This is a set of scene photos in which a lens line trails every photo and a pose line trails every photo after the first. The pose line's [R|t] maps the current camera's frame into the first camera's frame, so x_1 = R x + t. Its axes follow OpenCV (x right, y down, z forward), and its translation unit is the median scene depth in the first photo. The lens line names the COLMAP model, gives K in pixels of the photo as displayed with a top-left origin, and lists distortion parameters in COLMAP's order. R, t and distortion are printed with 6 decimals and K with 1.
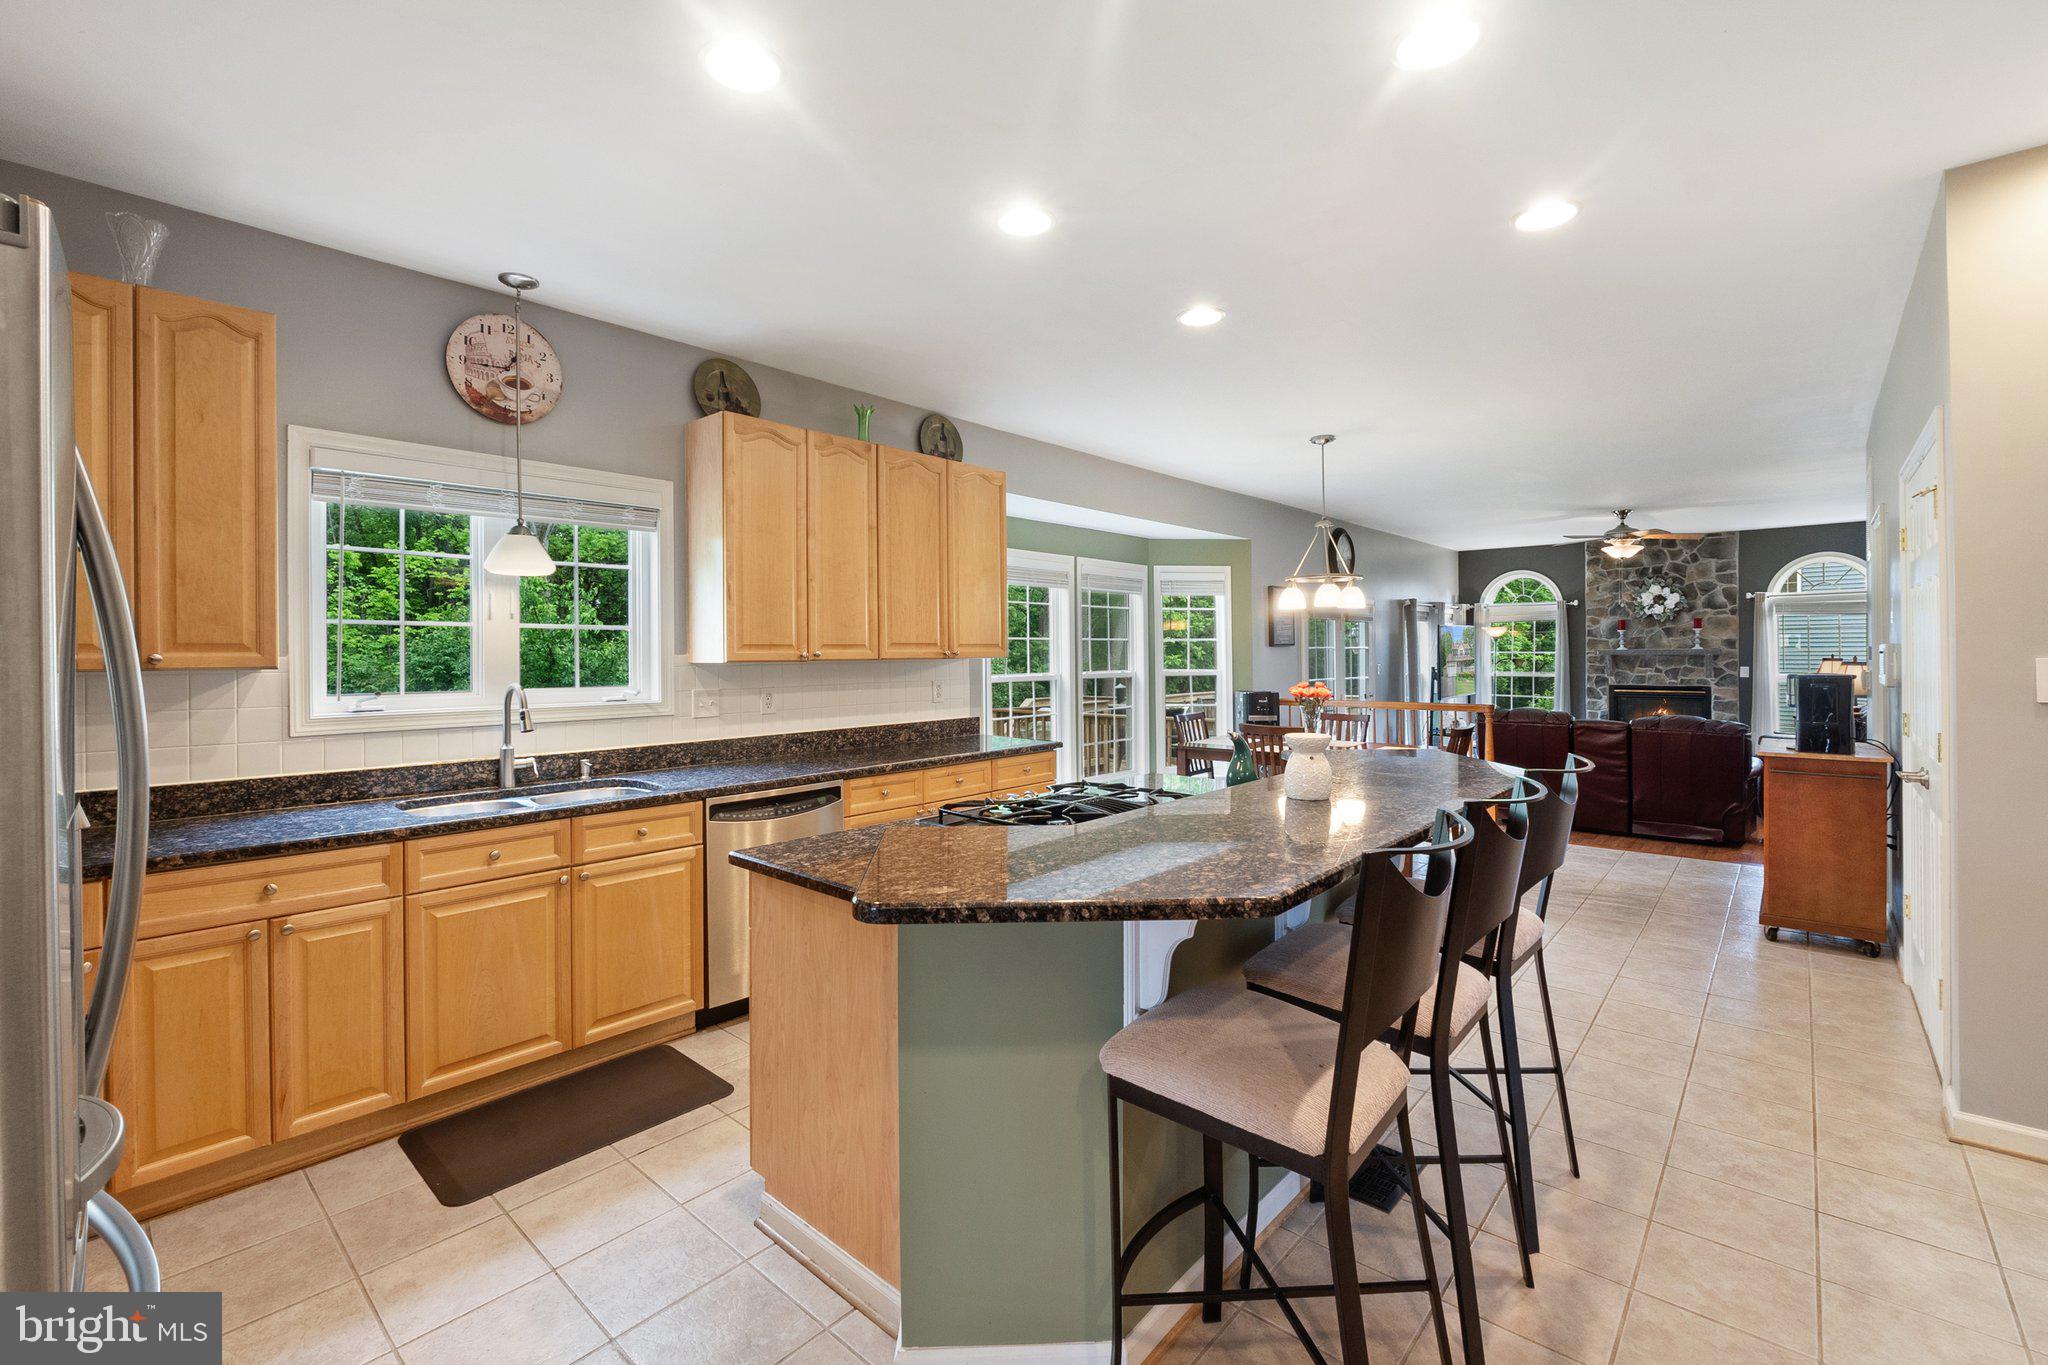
lens RADIAL K [[876.7, 0, 1022.9], [0, 876.7, 656.8], [0, 0, 1]] dist [-0.000950, -0.000489]
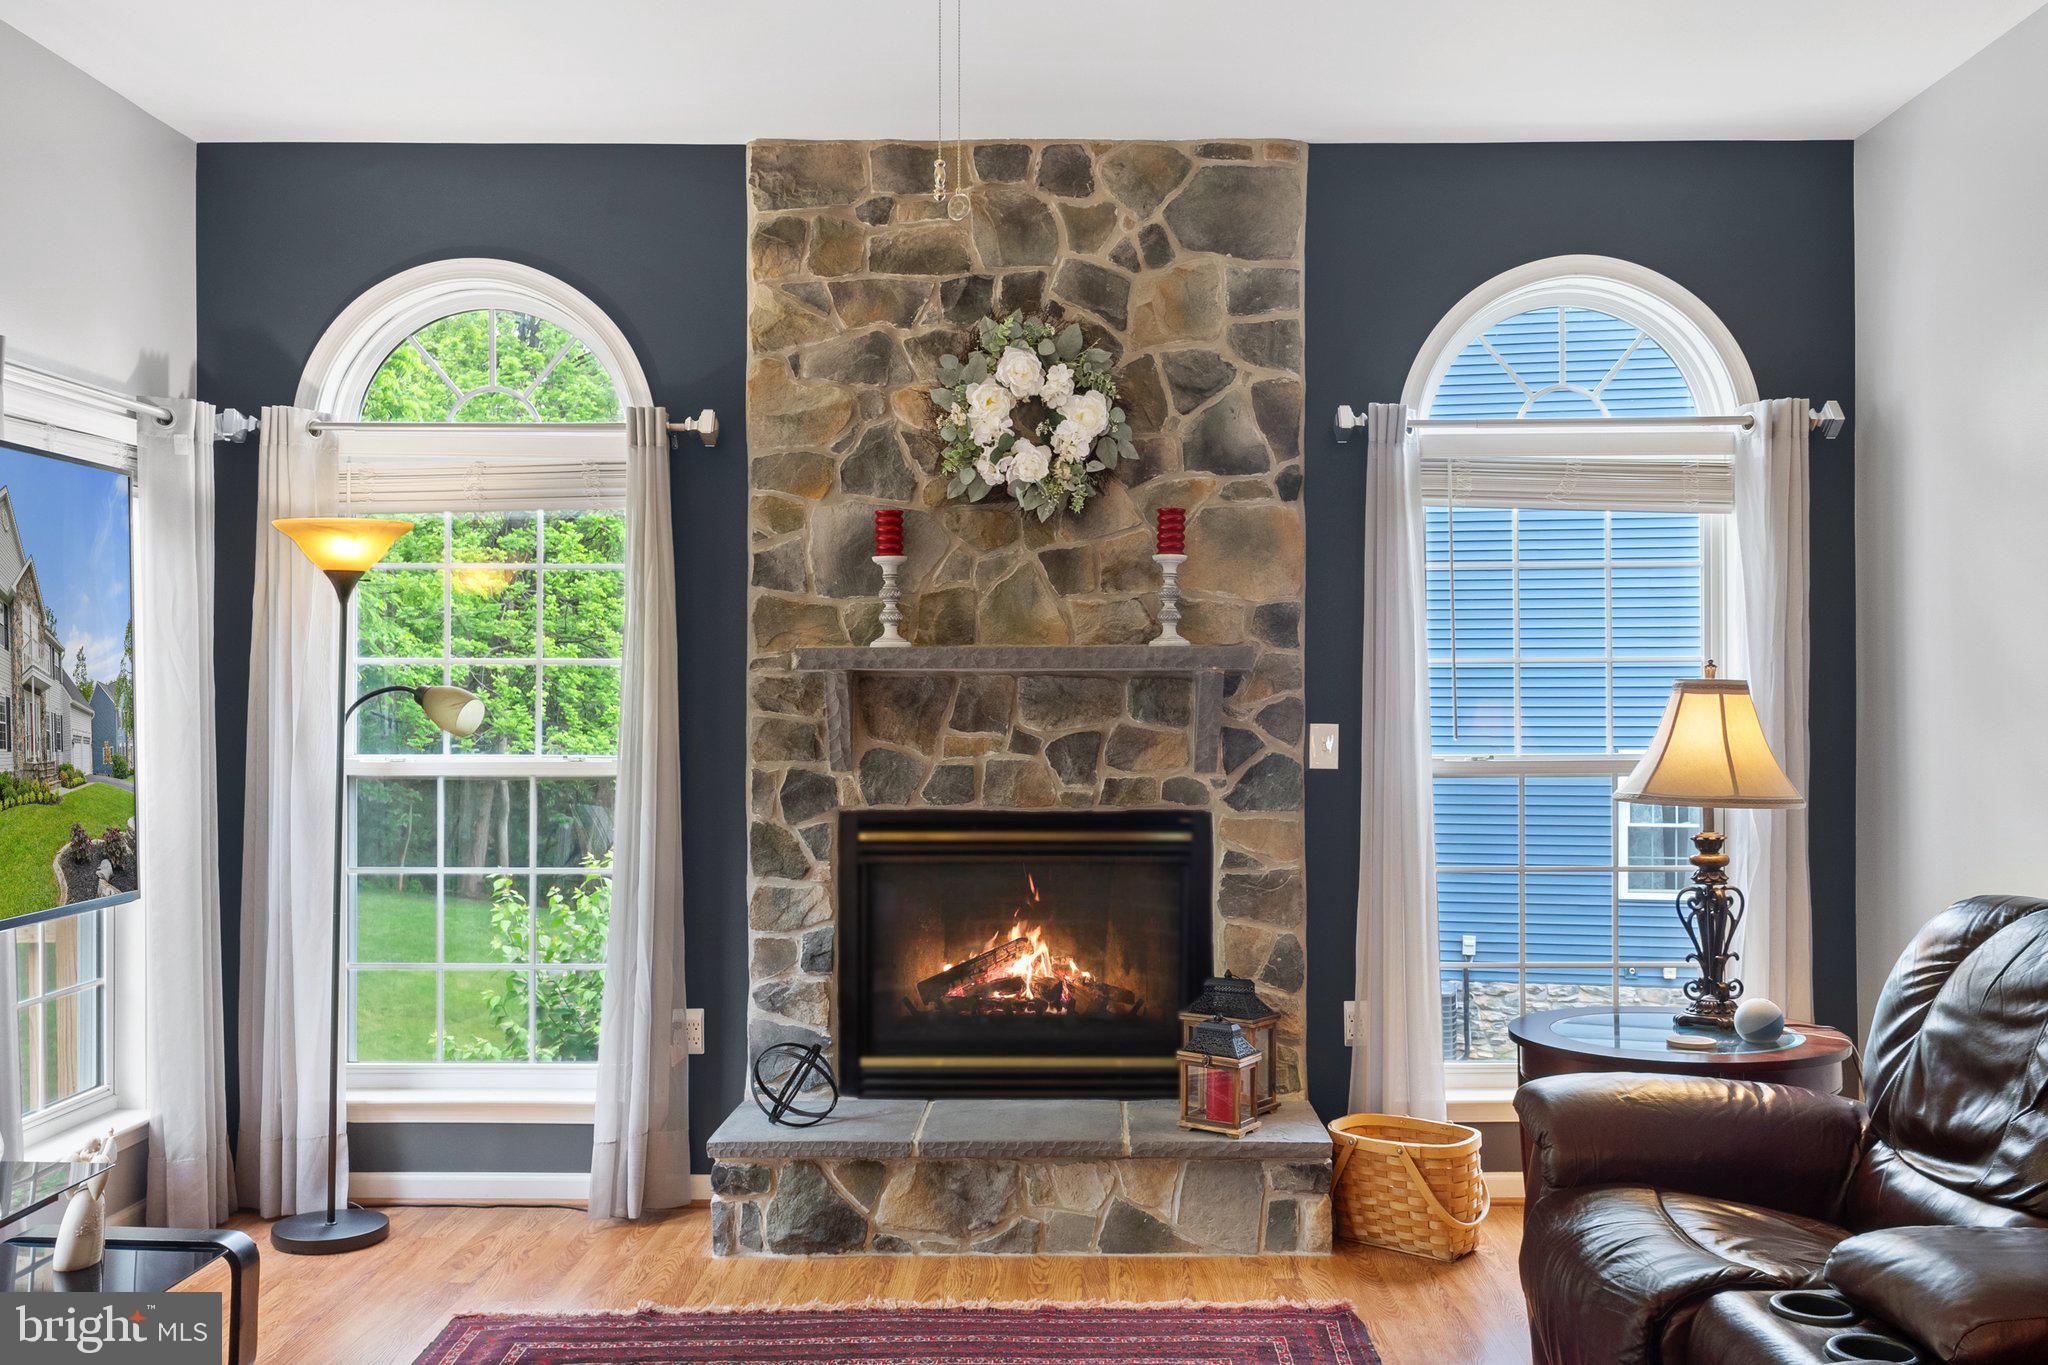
lens RADIAL K [[1784.5, 0, 1054.4], [0, 1784.5, 703.6], [0, 0, 1]] dist [0.002730, 0.001699]
pose [[0.745842, 0.008550, 0.666068, 0.450478], [-0.002012, 0.999942, -0.010583, 0.011014], [-0.666119, 0.006554, 0.745816, 0.690023]]
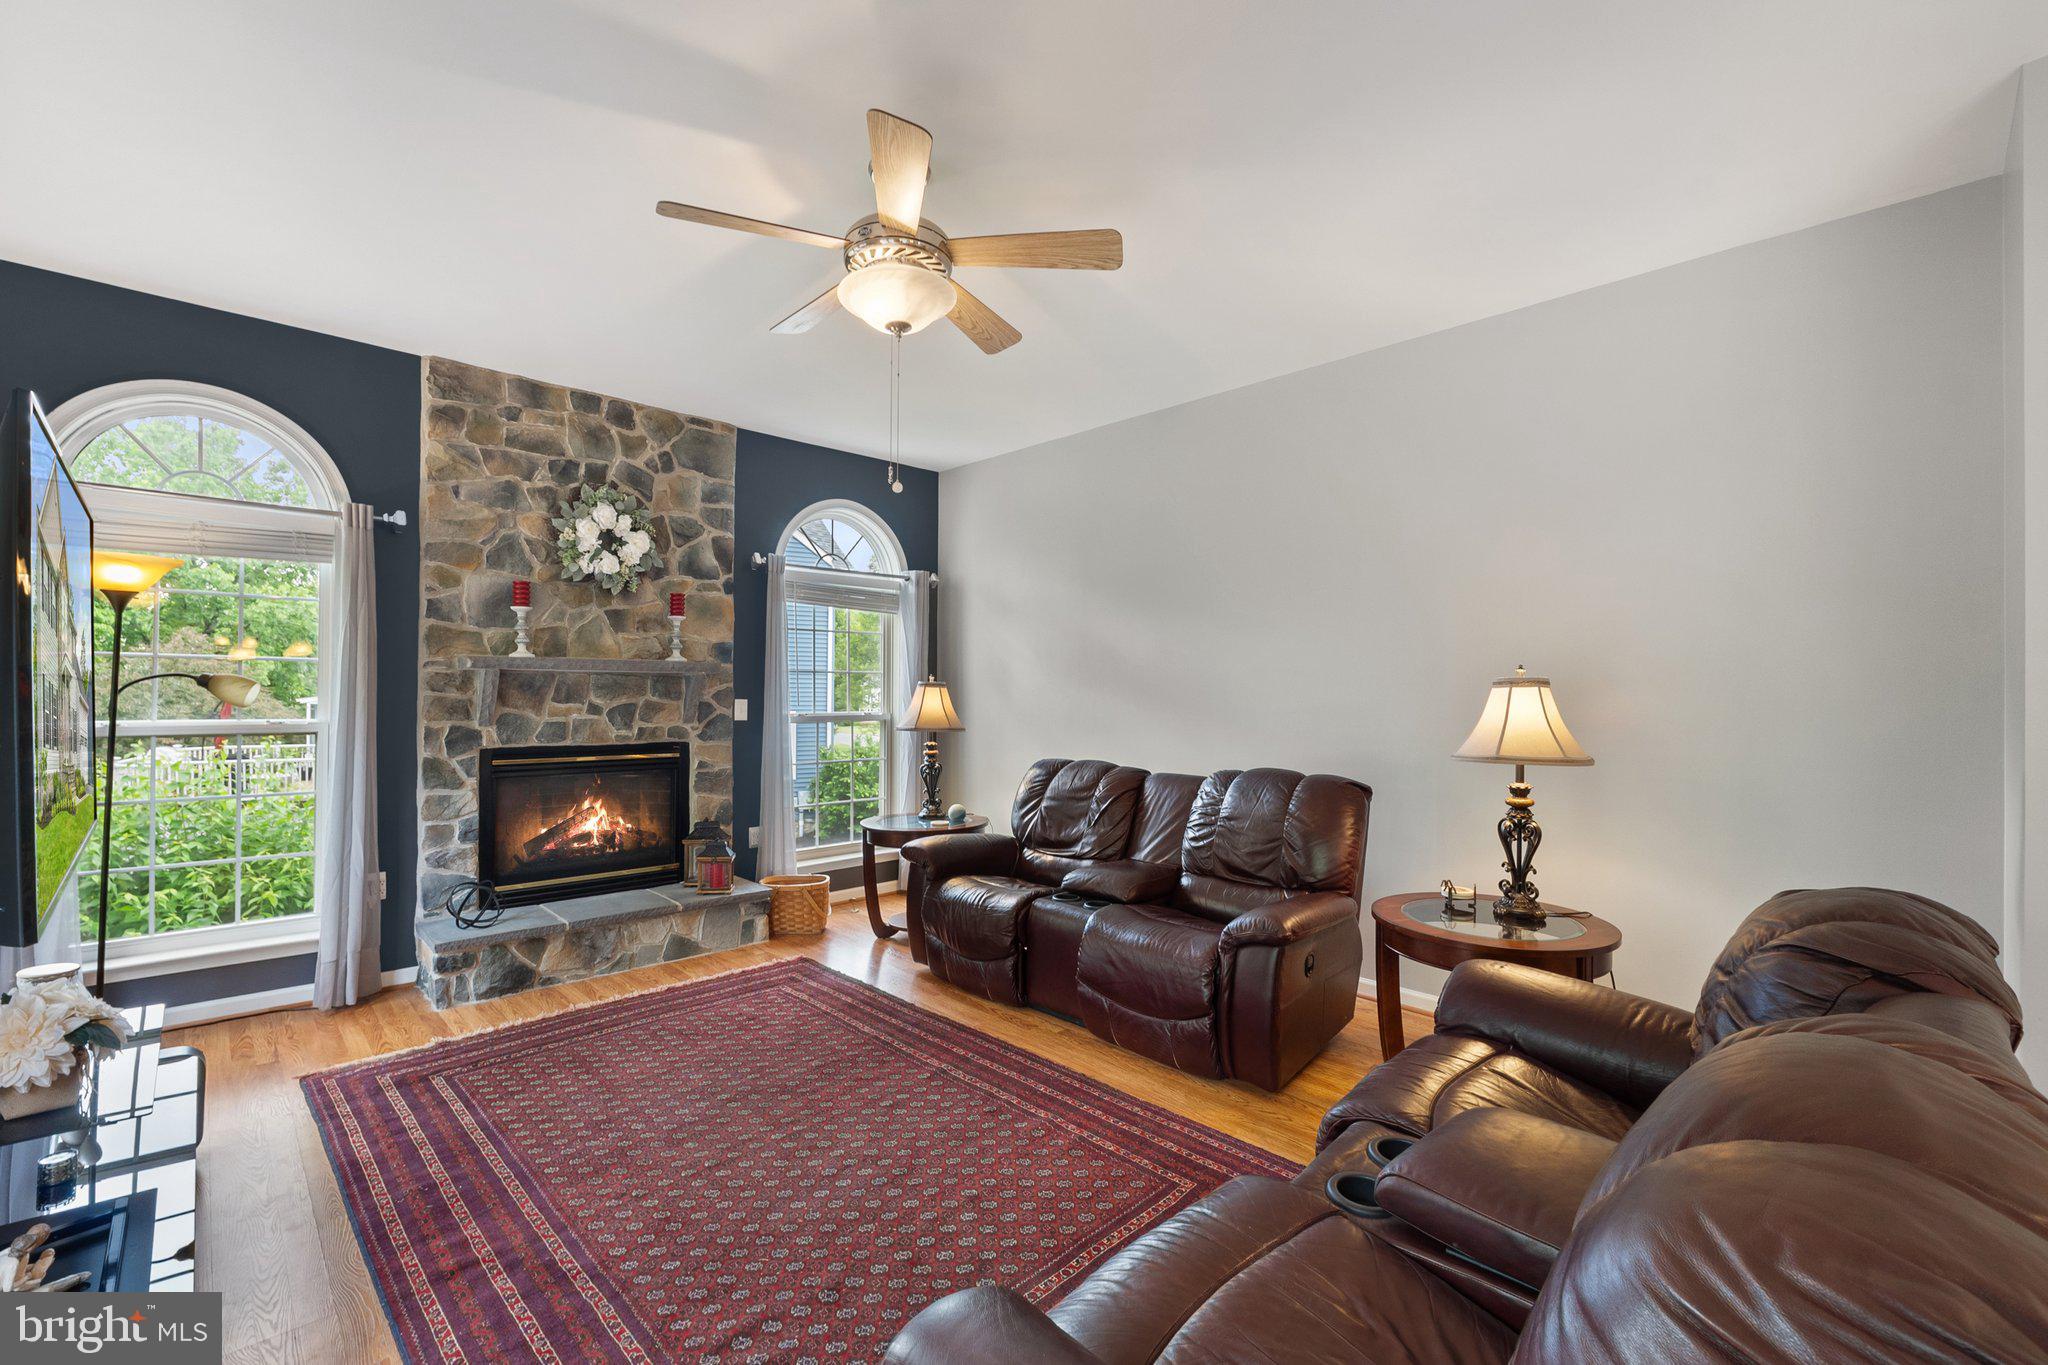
lens RADIAL K [[877.2, 0, 1024.0], [0, 877.2, 690.7], [0, 0, 1]] dist [-0.000153, -0.000069]
pose [[0.072119, 0.010122, 0.997345, 0.331873], [-0.002876, 0.999946, -0.009940, 0.010809], [-0.997392, -0.002151, 0.072145, 0.800031]]
